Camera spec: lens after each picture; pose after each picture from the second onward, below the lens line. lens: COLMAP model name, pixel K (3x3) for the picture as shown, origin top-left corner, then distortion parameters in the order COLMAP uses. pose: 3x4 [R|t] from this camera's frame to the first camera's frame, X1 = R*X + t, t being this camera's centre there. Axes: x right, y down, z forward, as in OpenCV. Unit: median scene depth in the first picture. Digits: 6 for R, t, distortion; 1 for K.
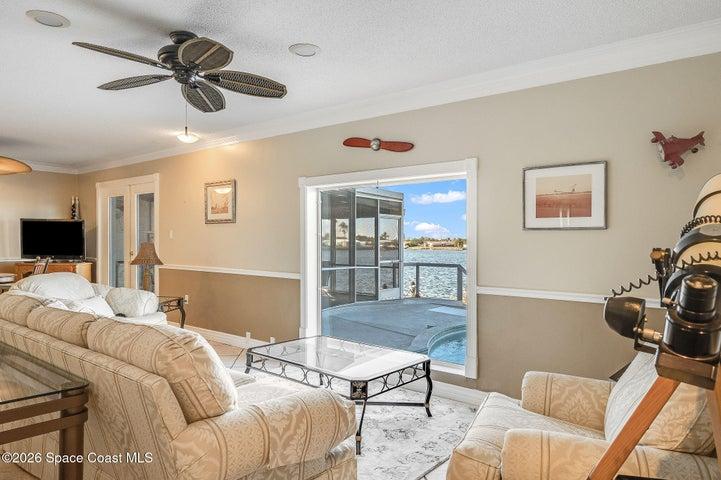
lens RADIAL K [[472.3, 0, 360.9], [0, 472.3, 244.1], [0, 0, 1]] dist [-0.000866, -0.000444]
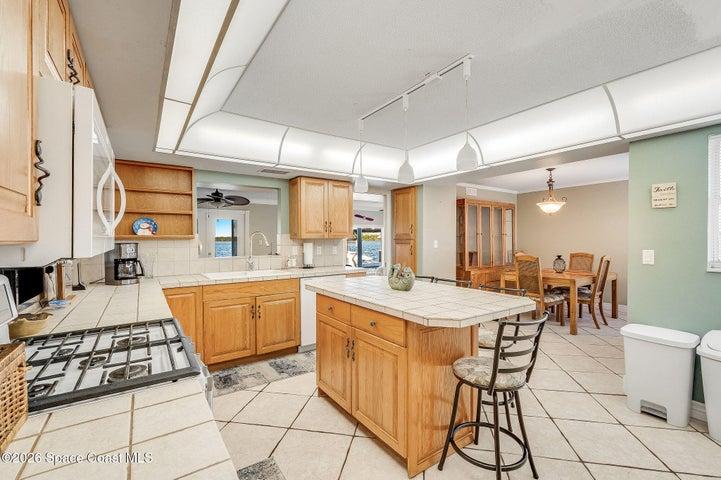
lens RADIAL K [[319.8, 0, 361.1], [0, 319.8, 240.7], [0, 0, 1]] dist [-0.000732, -0.000151]
pose [[0.277536, -0.018692, 0.960533, -2.696535], [0.010751, 0.999809, 0.016350, -0.075345], [-0.960655, 0.005789, 0.277684, 0.334766]]
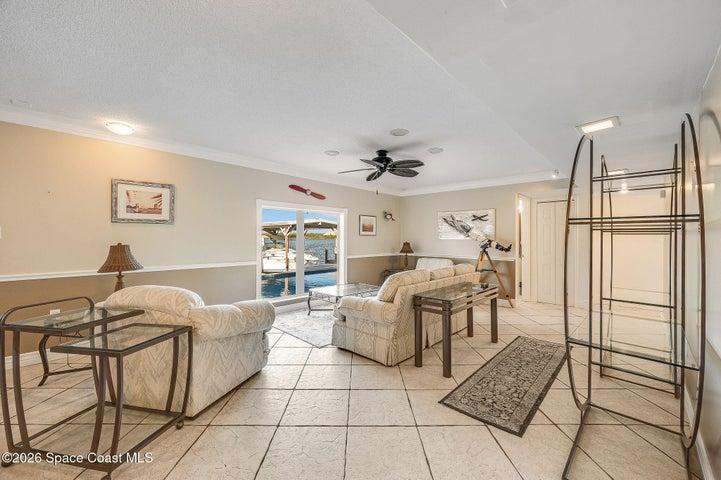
lens RADIAL K [[282.6, 0, 361.9], [0, 282.6, 237.9], [0, 0, 1]] dist [-0.006470, 0.000196]
pose [[0.087592, -0.013737, 0.996062, -1.282171], [-0.004304, 0.999890, 0.014168, -0.034177], [-0.996147, -0.005528, 0.087524, 0.719348]]
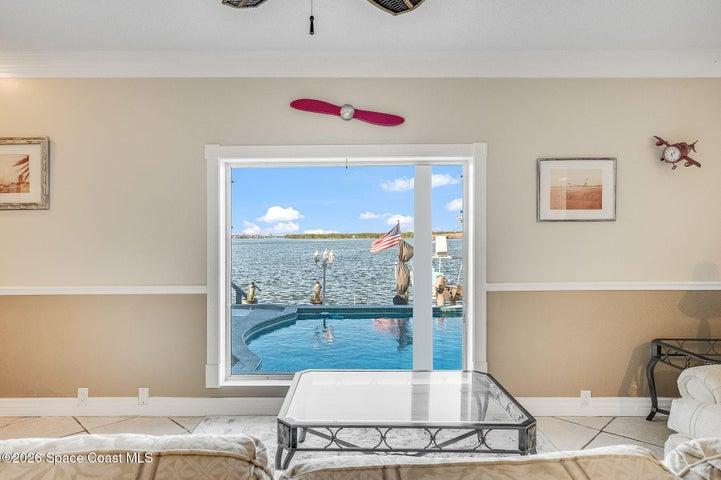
lens RADIAL K [[464.3, 0, 360.7], [0, 464.3, 239.5], [0, 0, 1]] dist [-0.003623, -0.000739]
pose [[0.774311, -0.021164, 0.632451, -0.479502], [0.018085, 0.999772, 0.011314, -0.009616], [-0.632547, 0.002677, 0.774518, 0.426359]]
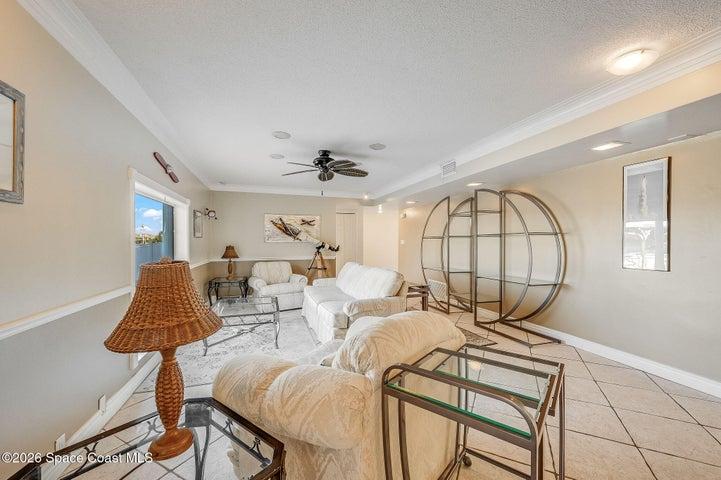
lens RADIAL K [[288.8, 0, 362.2], [0, 288.8, 241.2], [0, 0, 1]] dist [-0.022128, -0.000007]
pose [[-0.846492, -0.013812, 0.532222, -0.914196], [-0.012001, 0.999904, 0.006862, -0.027394], [-0.532266, -0.000579, -0.846577, 1.505976]]
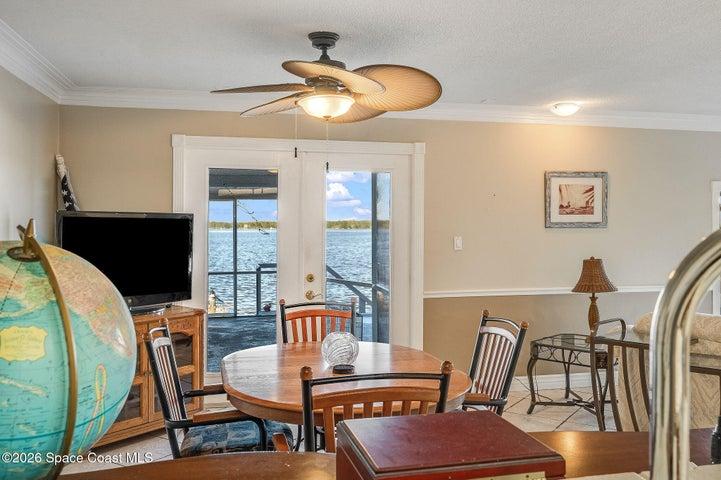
lens RADIAL K [[644.1, 0, 368.6], [0, 644.1, 225.3], [0, 0, 1]] dist [-0.004622, -0.004308]
pose [[0.619116, -0.012386, 0.785202, -1.943825], [0.009088, 0.999922, 0.008608, -0.088563], [-0.785247, 0.001806, 0.619180, 0.934601]]
